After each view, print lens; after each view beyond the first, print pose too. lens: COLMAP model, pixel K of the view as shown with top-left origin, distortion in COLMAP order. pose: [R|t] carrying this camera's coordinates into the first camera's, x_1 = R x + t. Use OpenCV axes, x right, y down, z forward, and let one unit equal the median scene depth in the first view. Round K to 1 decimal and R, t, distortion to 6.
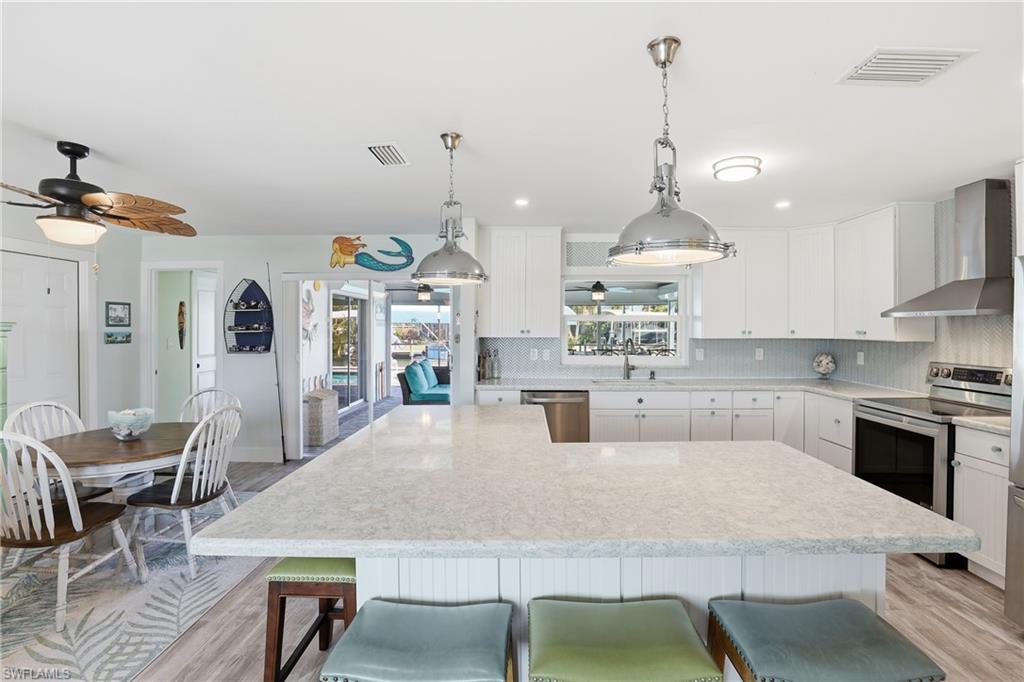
lens RADIAL K [[467.3, 0, 515.3], [0, 467.3, 331.1], [0, 0, 1]] dist [-0.027328, -0.000132]
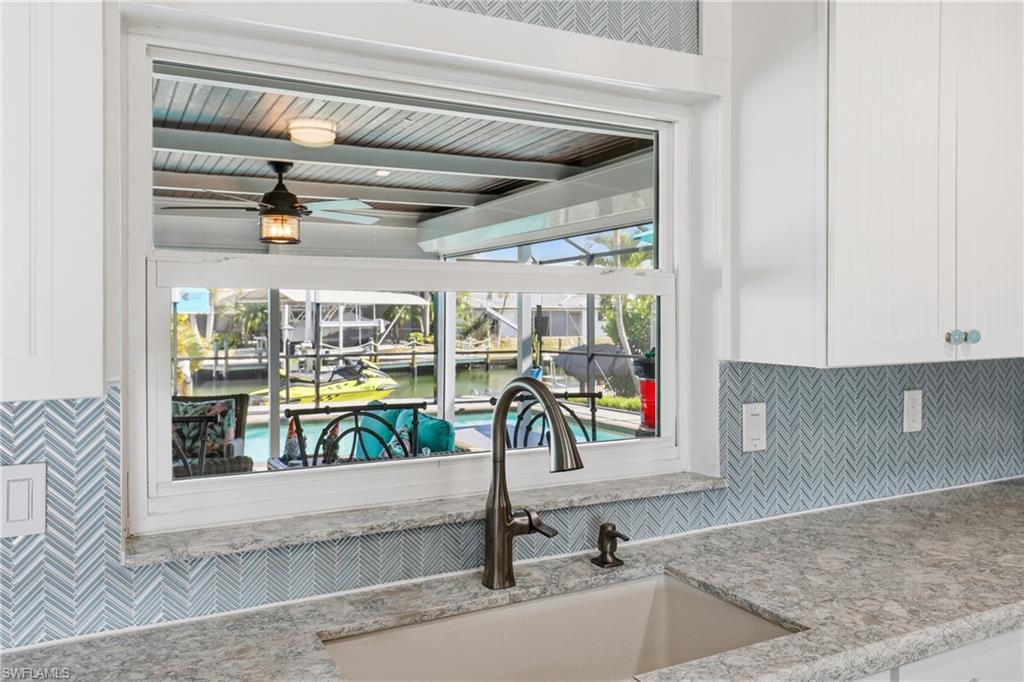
lens RADIAL K [[784.7, 0, 511.4], [0, 784.7, 317.0], [0, 0, 1]] dist [0.009268, 0.002074]
pose [[0.878200, -0.005859, 0.478258, 0.090240], [0.010411, 0.999922, -0.006867, -0.007099], [-0.478181, 0.011009, 0.878192, 0.740905]]
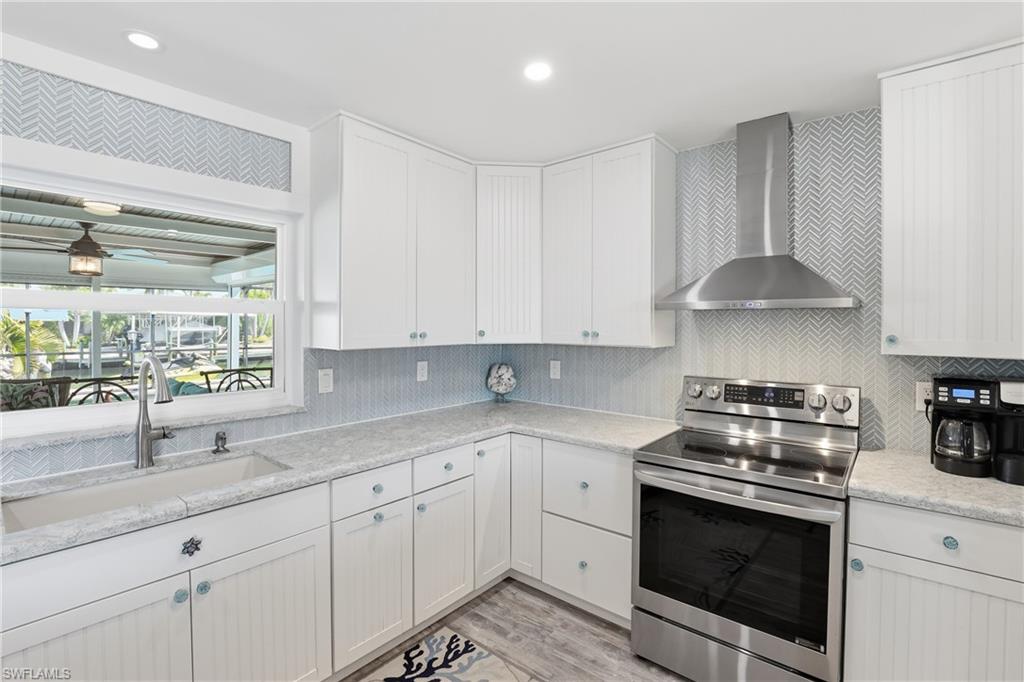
lens RADIAL K [[467.3, 0, 515.3], [0, 467.3, 331.1], [0, 0, 1]] dist [-0.027328, -0.000132]
pose [[0.627296, -0.009362, 0.778725, 0.148075], [0.005344, 0.999956, 0.007717, -0.005717], [-0.778763, -0.000679, 0.627318, 0.569360]]
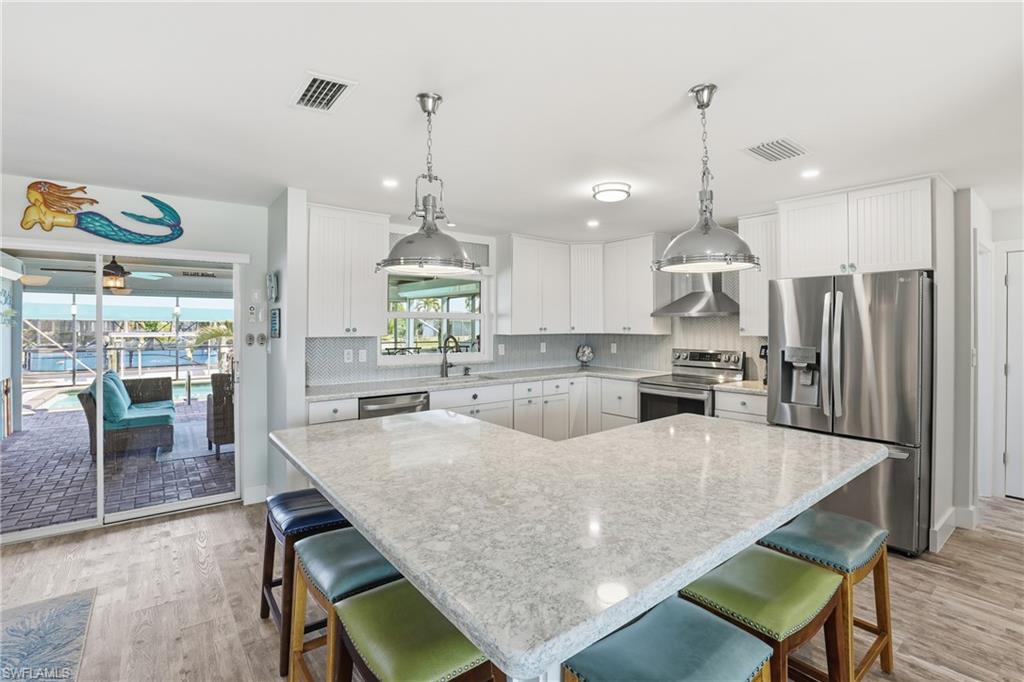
lens RADIAL K [[473.1, 0, 513.0], [0, 473.1, 326.0], [0, 0, 1]] dist [-0.025051, 0.000204]
pose [[0.780726, -0.004025, 0.624861, -0.290525], [0.007529, 0.999967, -0.002967, -0.001518], [-0.624828, 0.007021, 0.780731, 0.128511]]
